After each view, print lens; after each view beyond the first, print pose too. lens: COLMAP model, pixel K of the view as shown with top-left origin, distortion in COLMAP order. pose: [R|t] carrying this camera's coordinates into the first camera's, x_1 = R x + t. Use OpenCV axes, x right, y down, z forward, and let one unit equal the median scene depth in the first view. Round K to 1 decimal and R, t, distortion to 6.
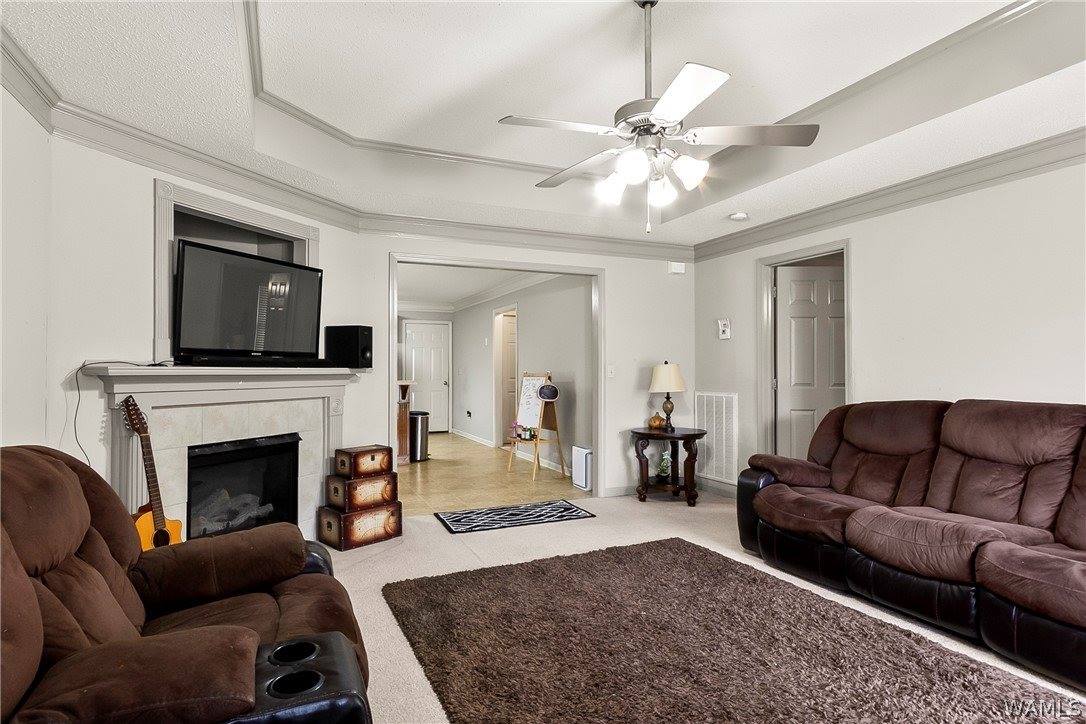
lens RADIAL K [[588.1, 0, 547.6], [0, 588.1, 361.1], [0, 0, 1]] dist [0.012415, -0.007315]
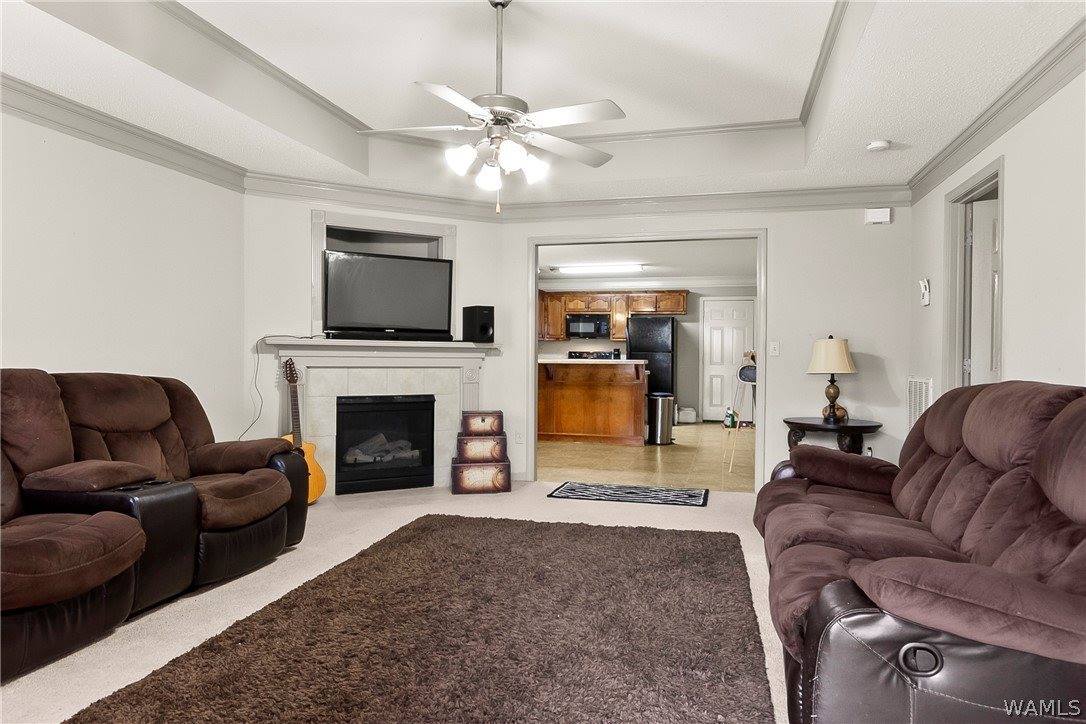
lens RADIAL K [[700.3, 0, 566.0], [0, 700.3, 357.0], [0, 0, 1]] dist [0.017691, -0.010455]
pose [[0.784486, 0.008319, -0.620090, 0.699334], [-0.000153, 0.999913, 0.013221, 0.023294], [0.620146, -0.010277, 0.784419, 0.023291]]
